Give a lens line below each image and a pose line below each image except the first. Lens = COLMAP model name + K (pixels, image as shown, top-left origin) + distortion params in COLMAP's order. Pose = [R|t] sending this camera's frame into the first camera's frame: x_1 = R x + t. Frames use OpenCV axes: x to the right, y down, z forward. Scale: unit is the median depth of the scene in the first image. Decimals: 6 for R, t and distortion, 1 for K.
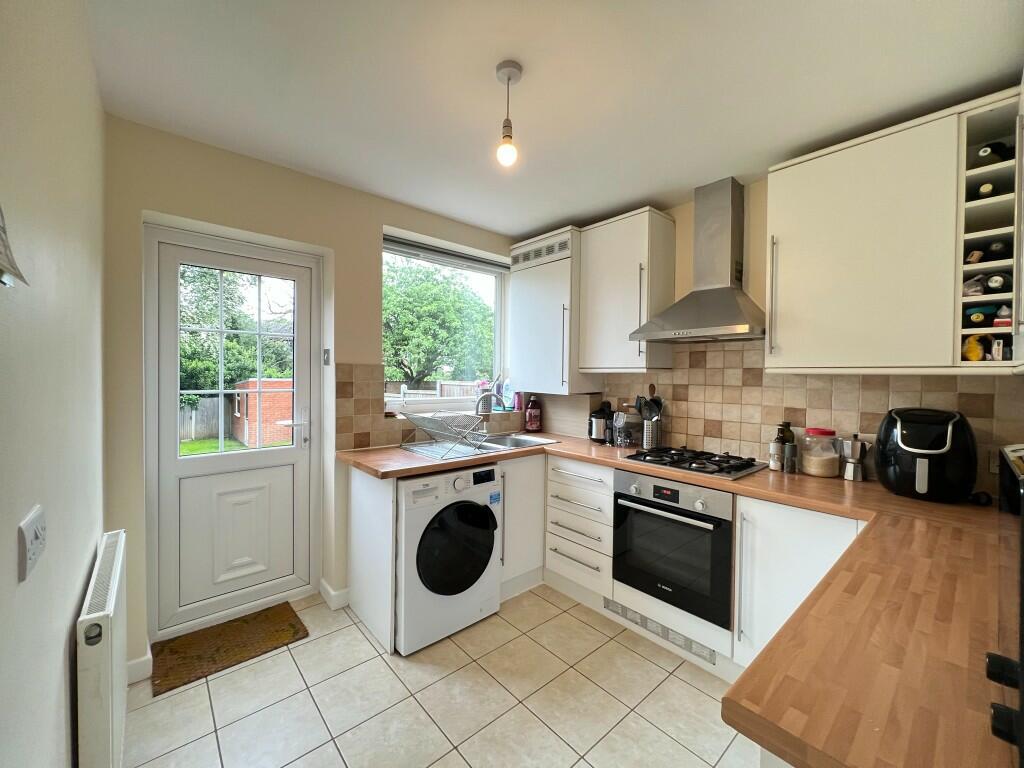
lens RADIAL K [[412.2, 0, 509.8], [0, 412.2, 382.1], [0, 0, 1]] dist [-0.001581, -0.000116]
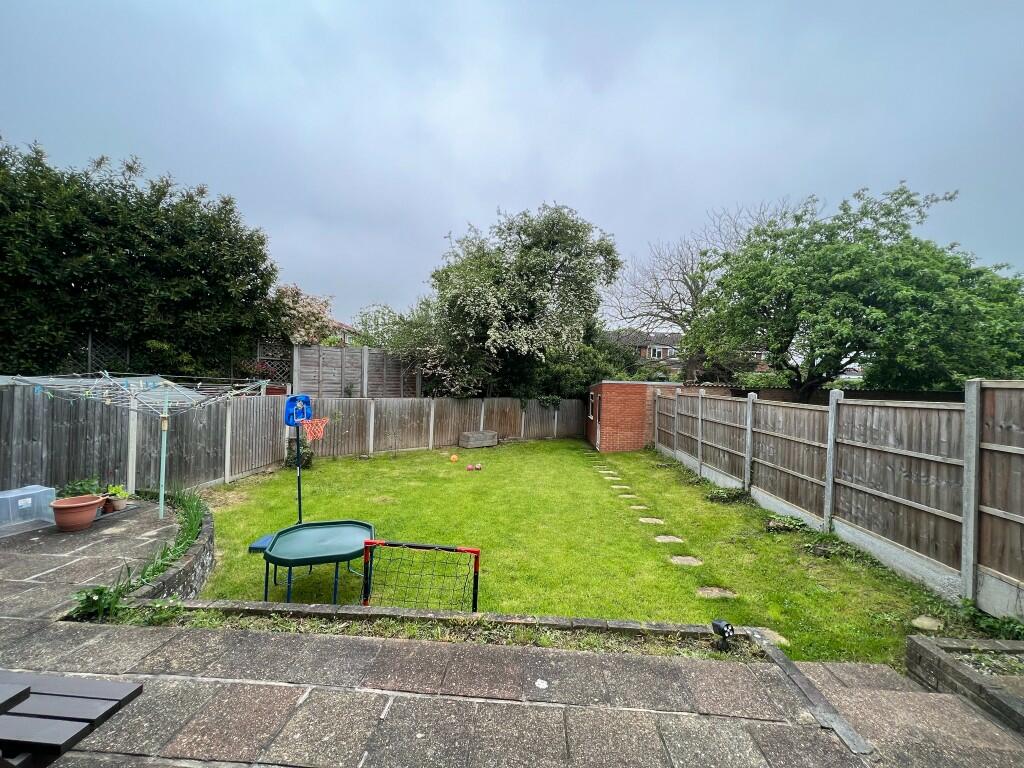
lens RADIAL K [[411.6, 0, 512.0], [0, 411.6, 384.0], [0, 0, 1]] dist [0.000549, 0.000063]
pose [[0.713261, 0.017777, -0.700673, -0.110942], [-0.029456, 0.999555, -0.004626, 0.009370], [0.700280, 0.023939, 0.713467, 0.168920]]
